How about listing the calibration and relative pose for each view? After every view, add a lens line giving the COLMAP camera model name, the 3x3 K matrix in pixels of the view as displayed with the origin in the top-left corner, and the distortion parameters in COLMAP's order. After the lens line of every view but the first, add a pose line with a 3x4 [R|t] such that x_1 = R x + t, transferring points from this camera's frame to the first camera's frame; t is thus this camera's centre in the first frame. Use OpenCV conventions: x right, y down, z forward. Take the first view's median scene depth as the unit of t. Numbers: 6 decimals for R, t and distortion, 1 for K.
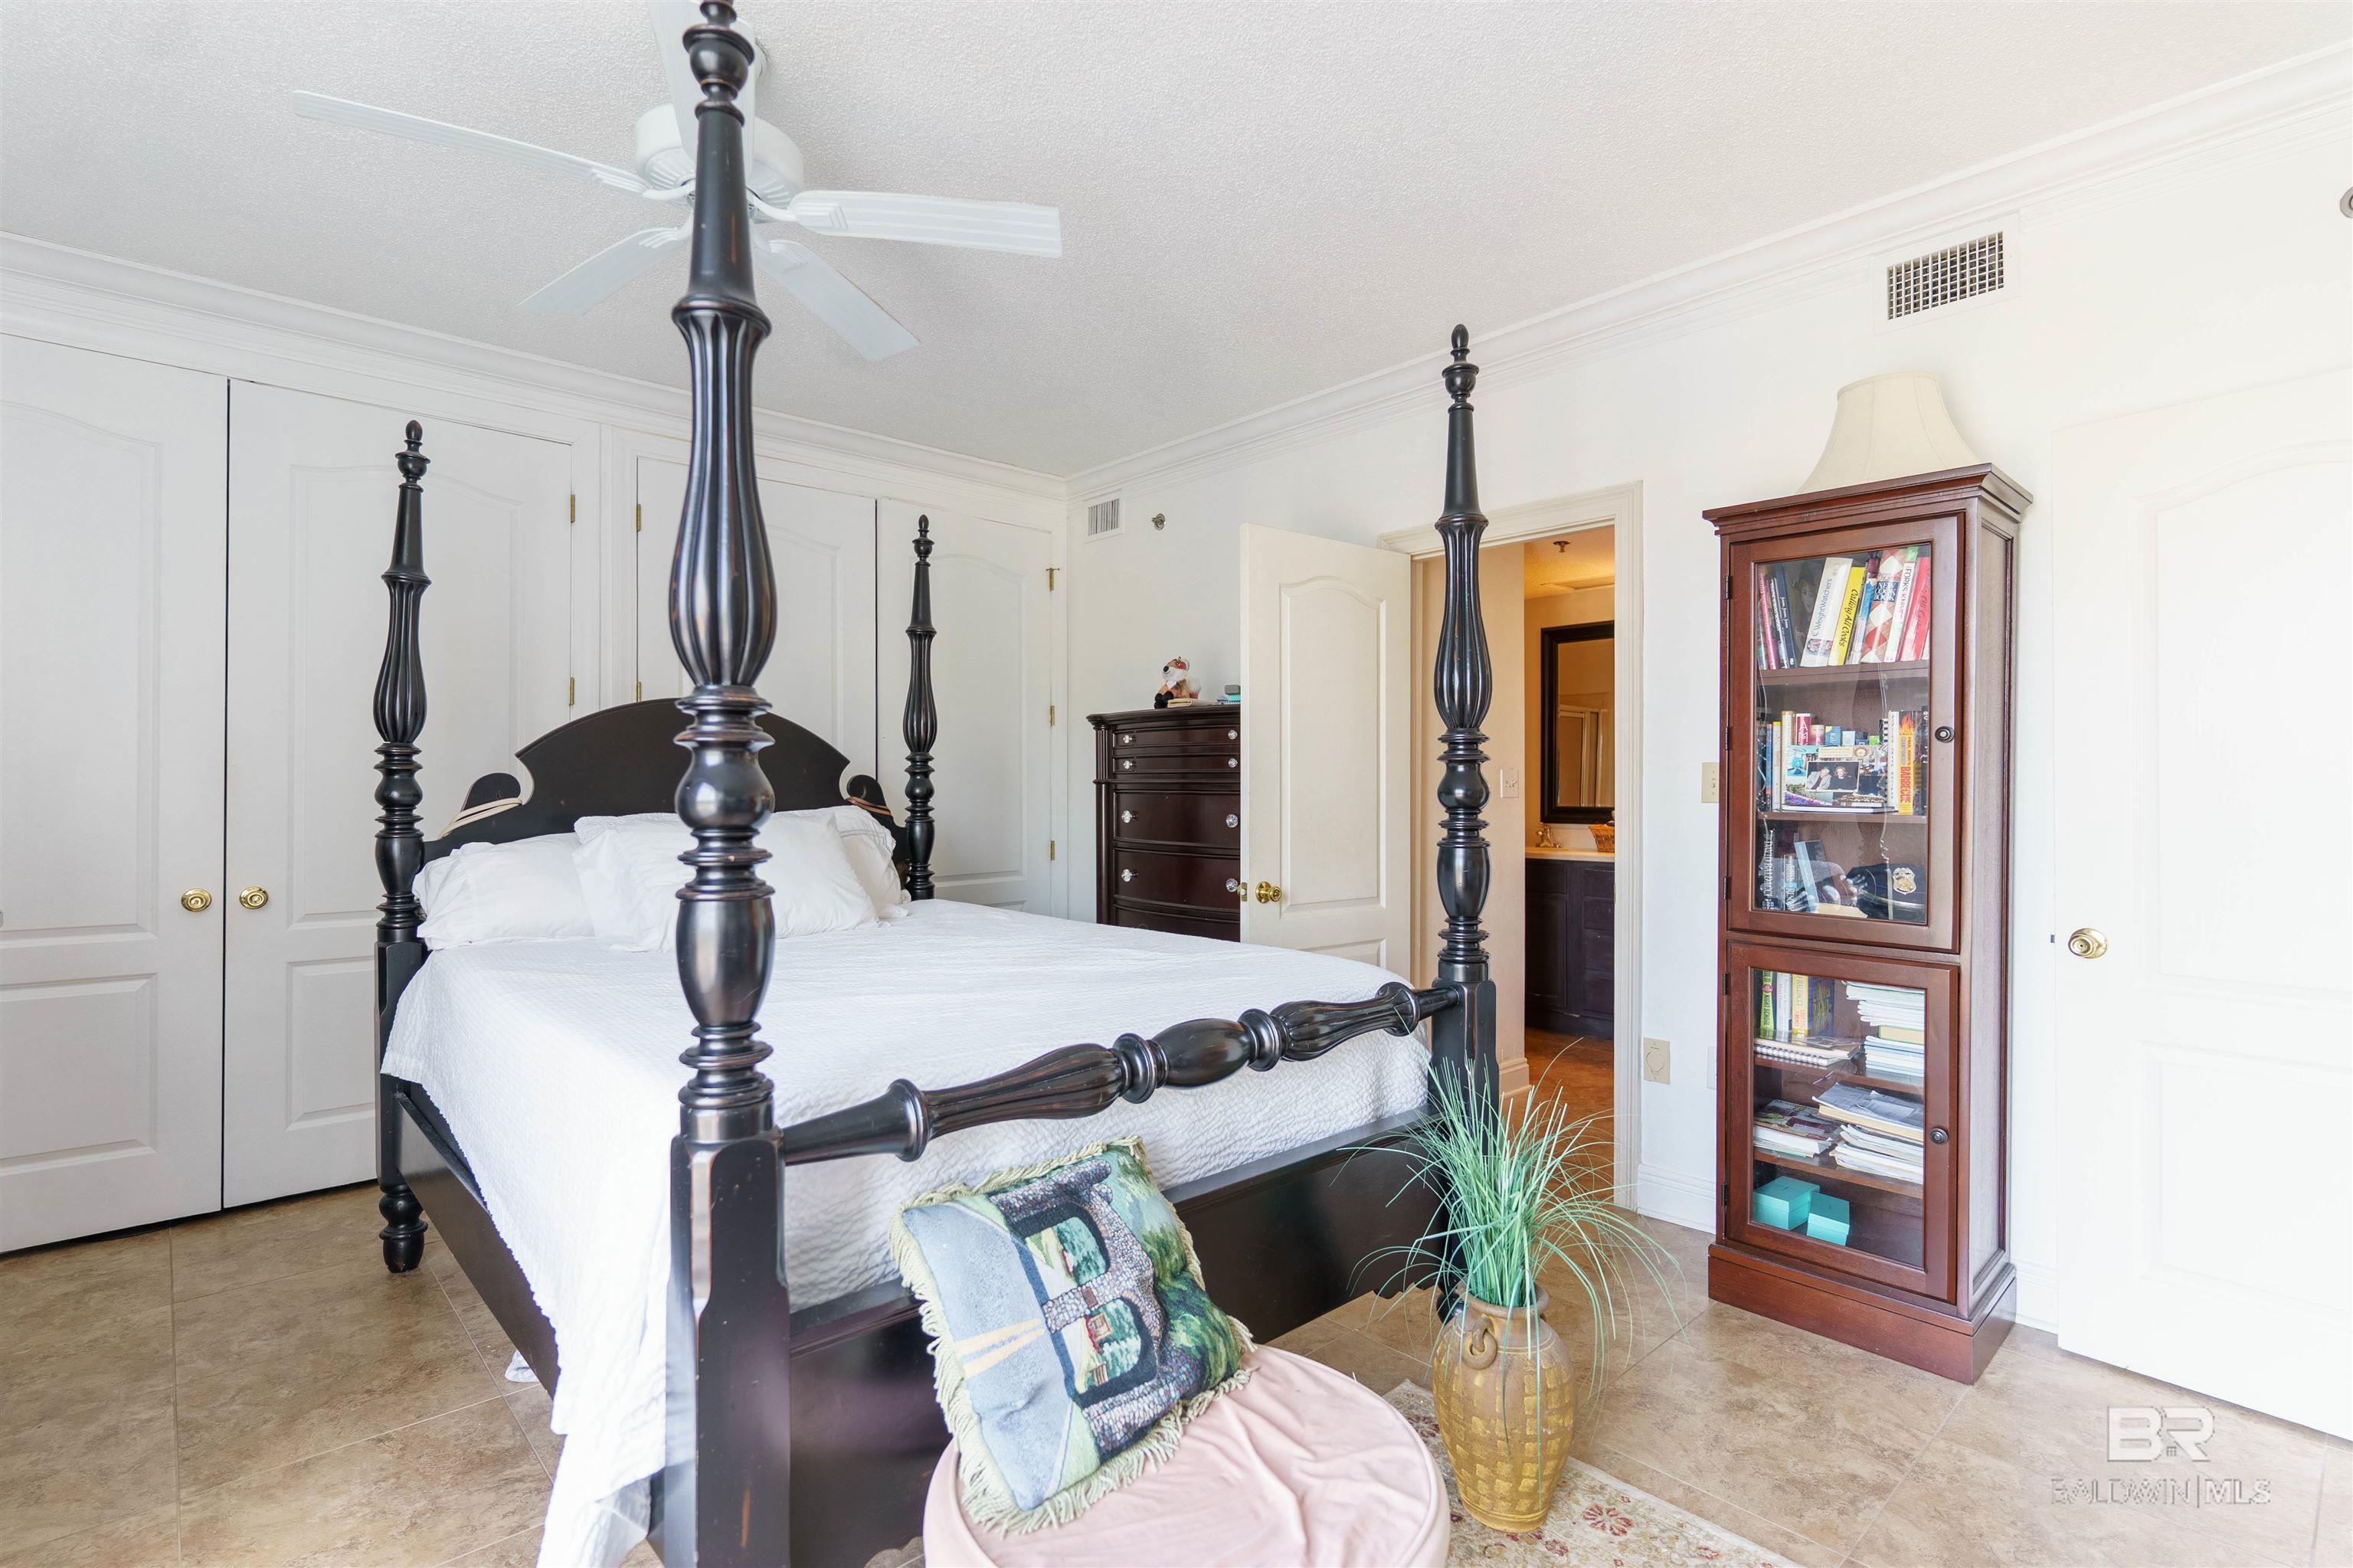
lens RADIAL K [[1117.5, 0, 1162.2], [0, 1117.5, 787.3], [0, 0, 1]] dist [0.001928, -0.000465]
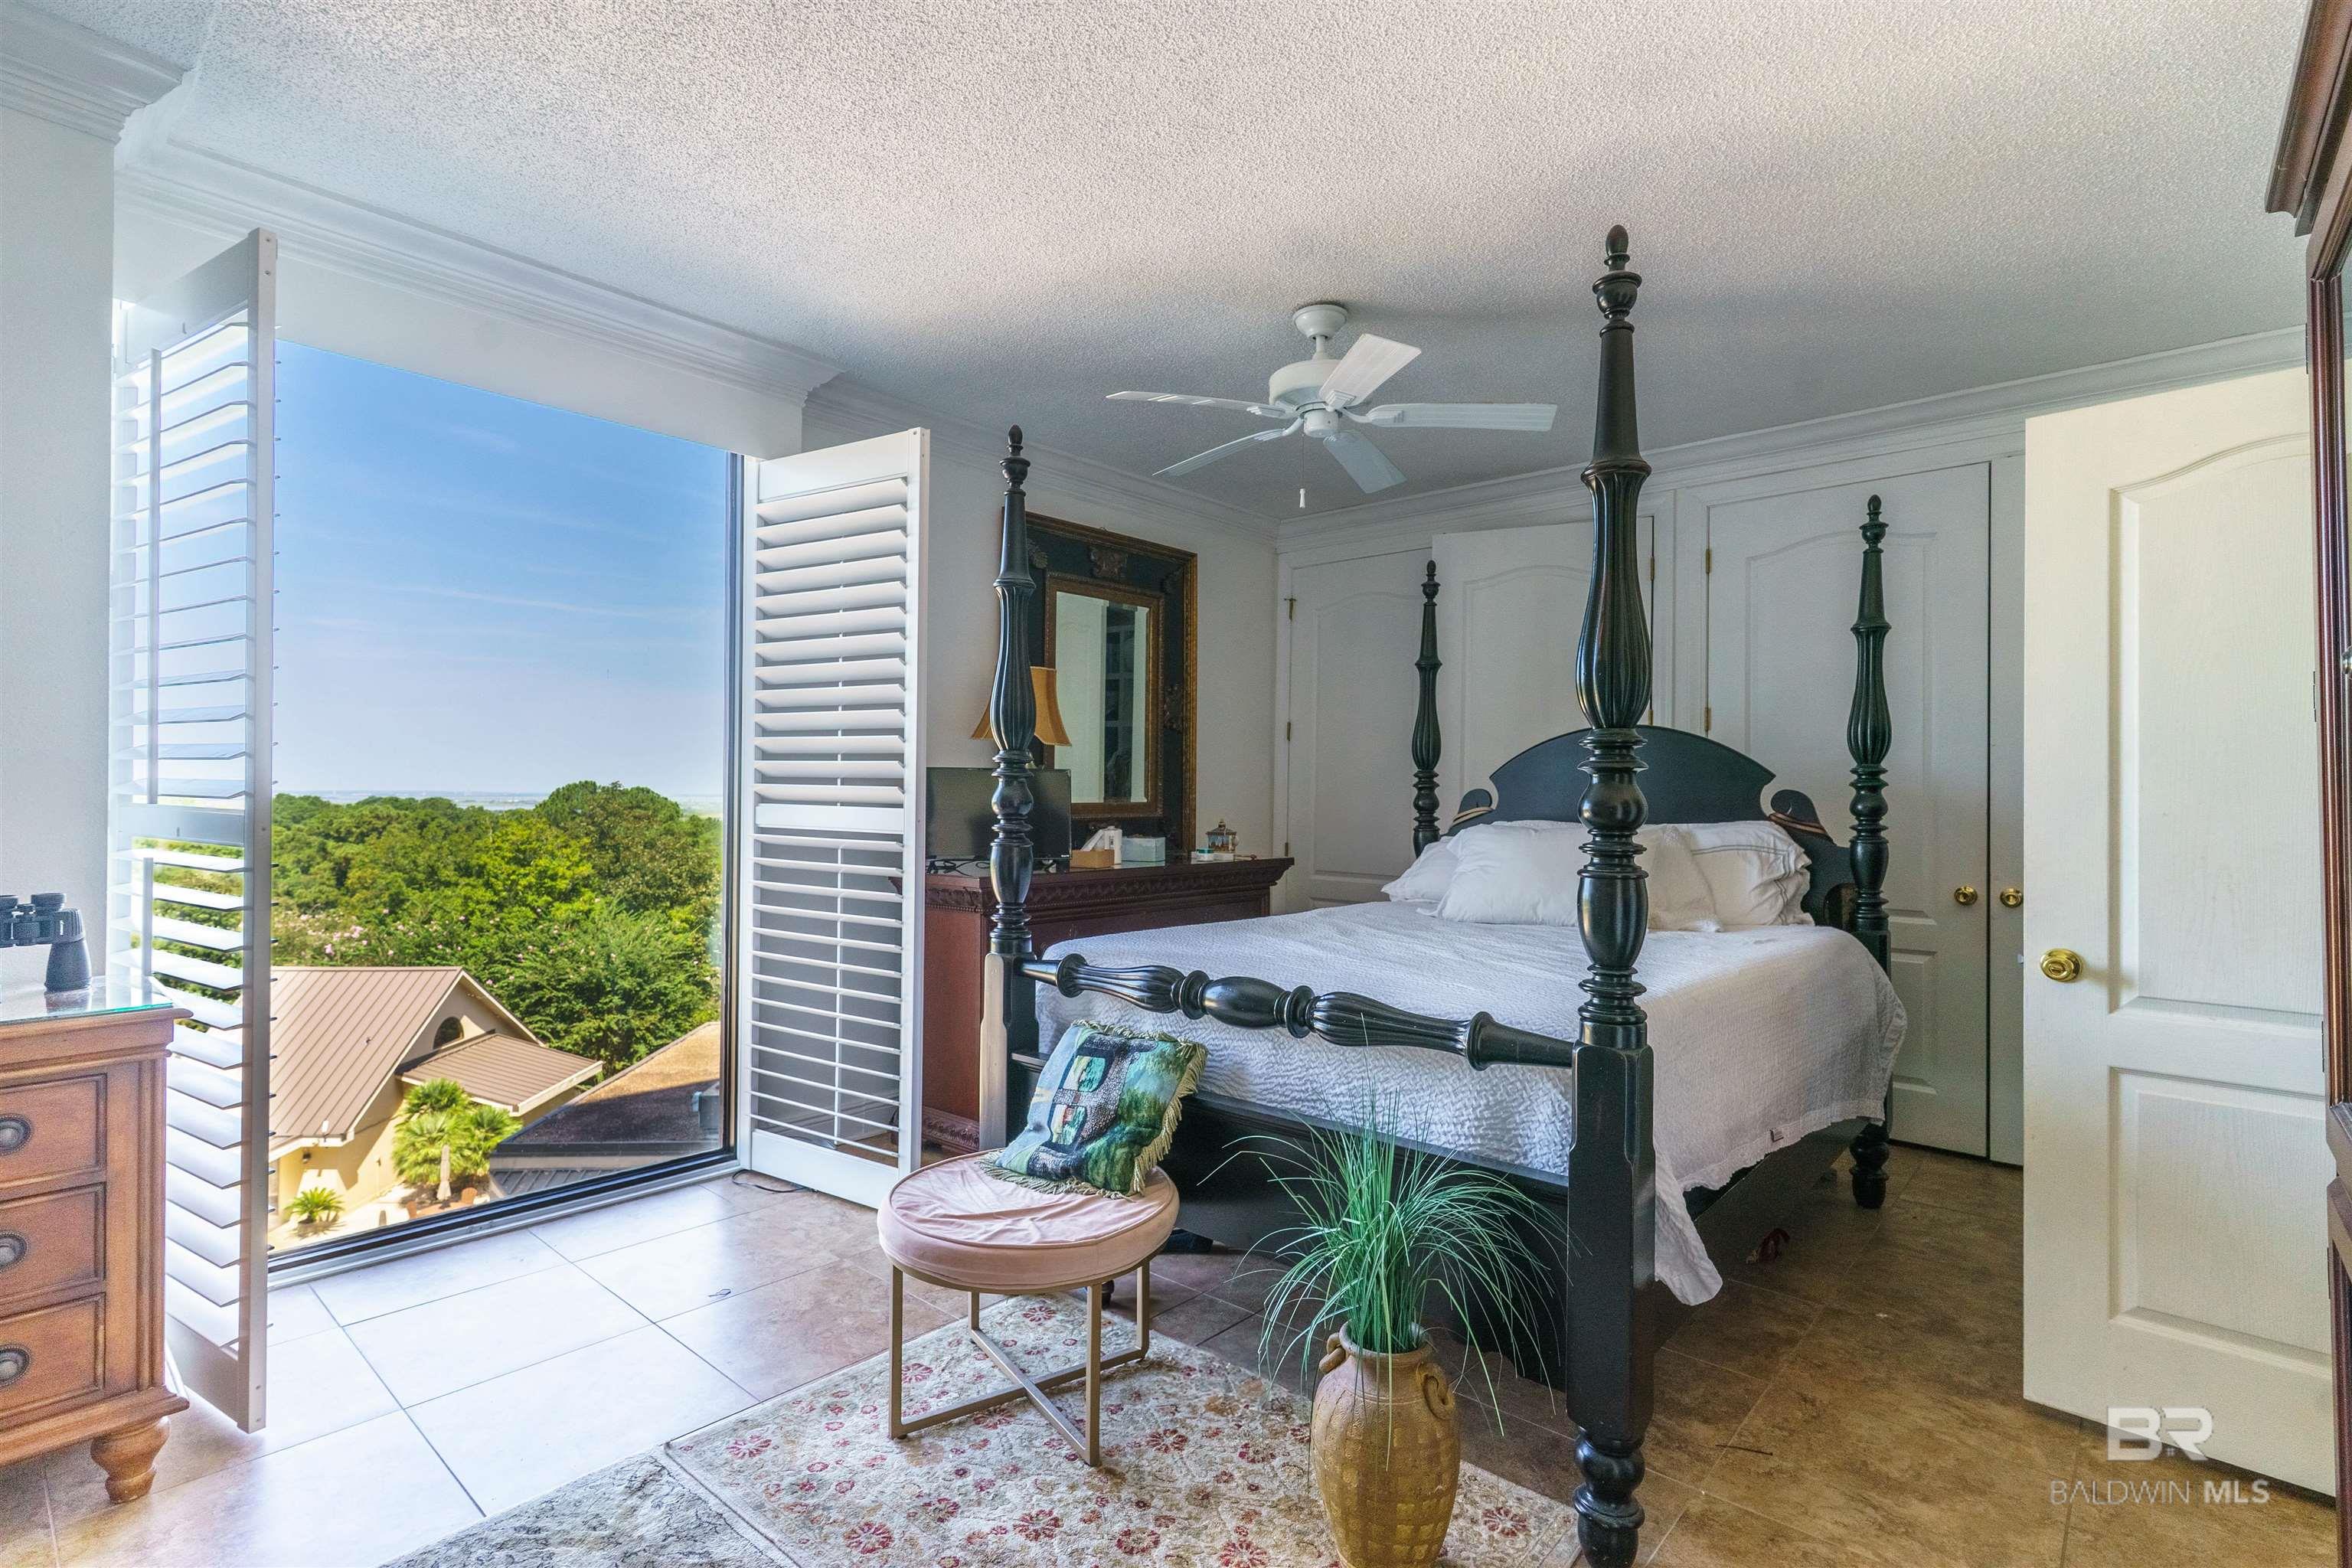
lens RADIAL K [[1117.0, 0, 1161.7], [0, 1117.0, 787.3], [0, 0, 1]] dist [0.001928, -0.000465]
pose [[0.098120, -0.006307, -0.995155, 0.725321], [-0.010674, 0.999916, -0.007390, -0.000049], [0.995117, 0.011347, 0.098044, 0.428205]]
